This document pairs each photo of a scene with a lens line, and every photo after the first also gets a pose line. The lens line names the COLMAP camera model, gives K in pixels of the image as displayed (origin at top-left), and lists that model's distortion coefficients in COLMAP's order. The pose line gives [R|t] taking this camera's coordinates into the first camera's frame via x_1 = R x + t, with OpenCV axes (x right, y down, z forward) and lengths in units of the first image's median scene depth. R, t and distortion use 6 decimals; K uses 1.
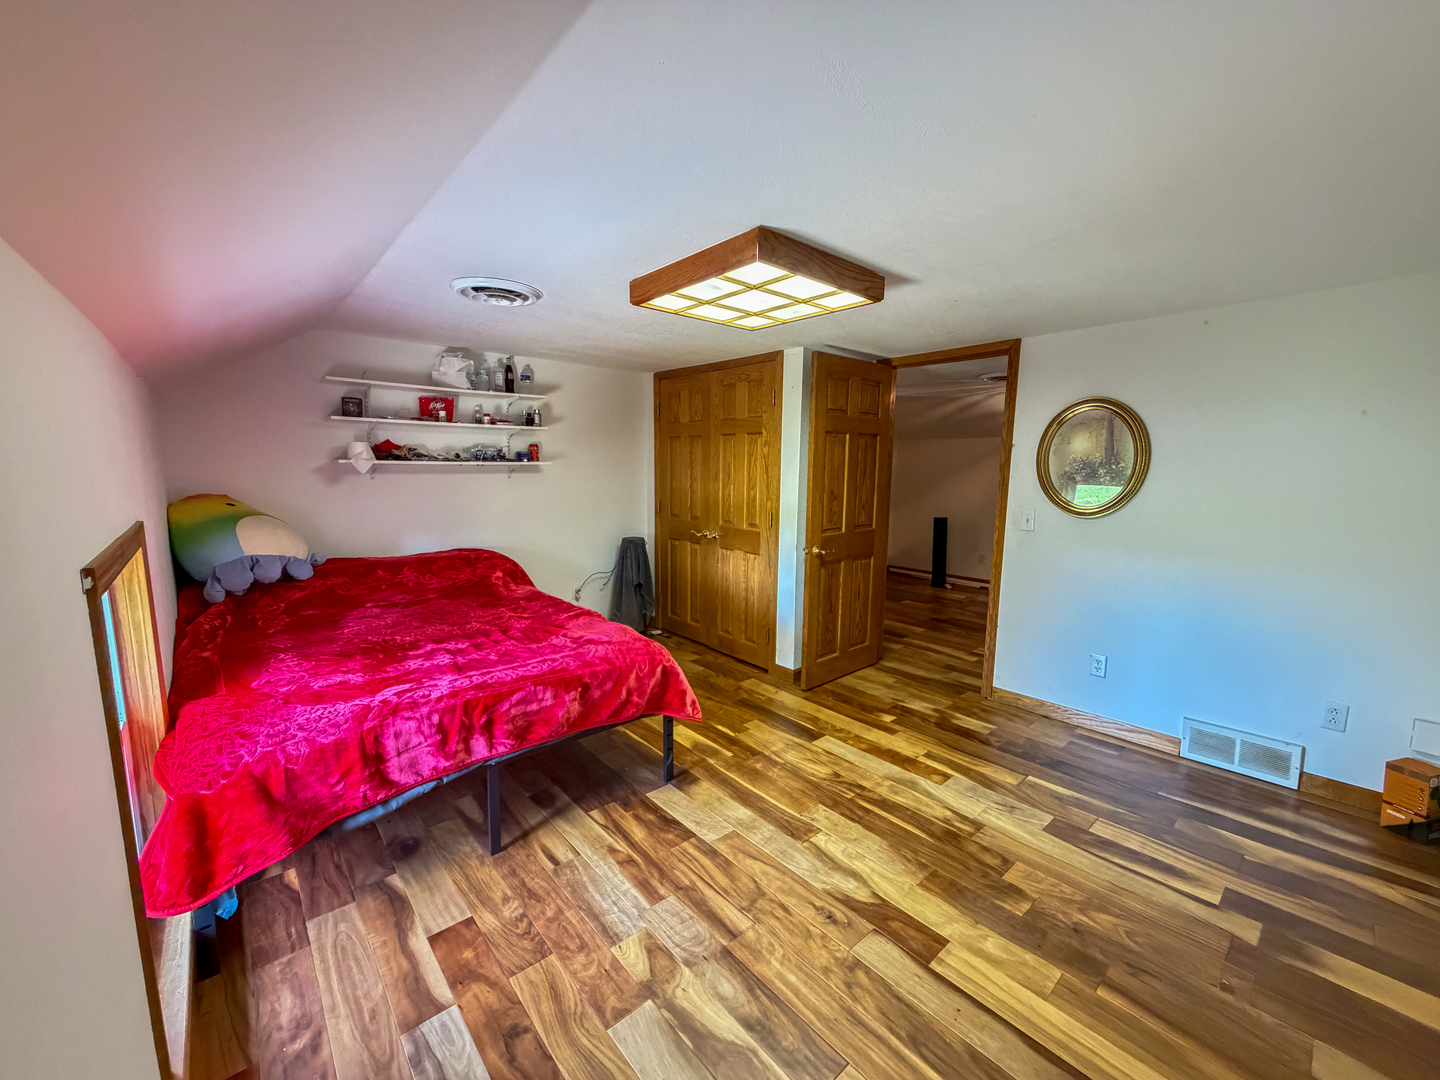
lens RADIAL K [[568.6, 0, 720.0], [0, 568.6, 540.0], [0, 0, 1]] dist [0.002446, 0.000038]
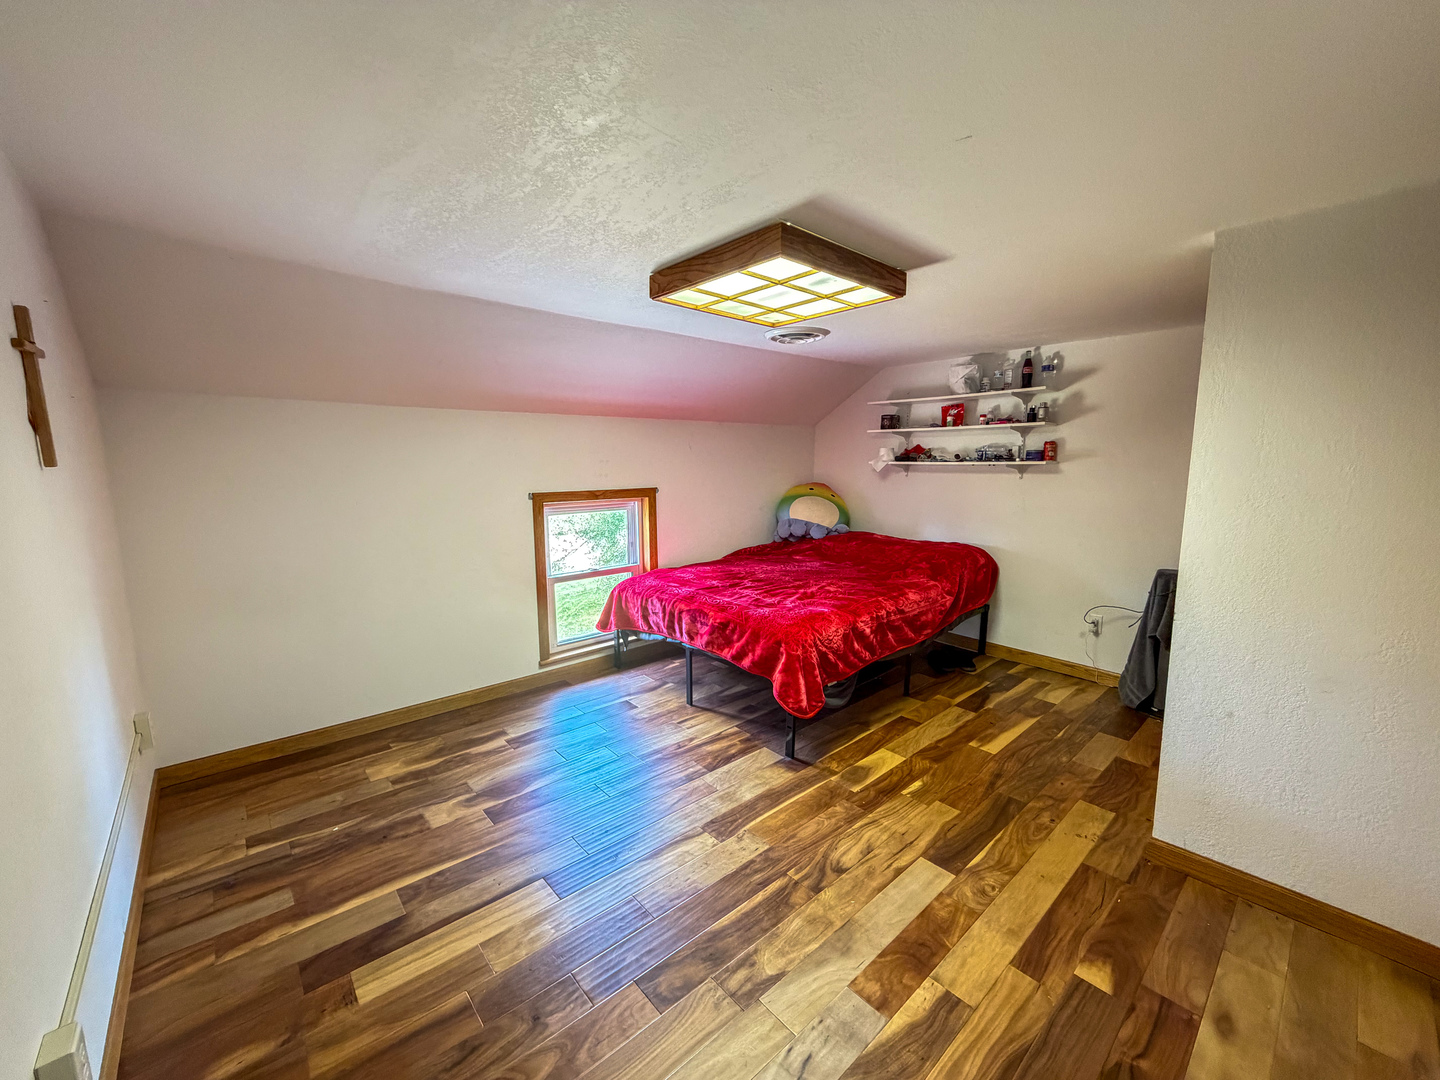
lens RADIAL K [[577.1, 0, 720.0], [0, 577.1, 540.0], [0, 0, 1]] dist [0.000907, 0.000004]
pose [[0.012553, 0.123698, -0.992240, 0.894492], [-0.132871, 0.983725, 0.120956, -0.089679], [0.991054, 0.130321, 0.028785, 0.746927]]
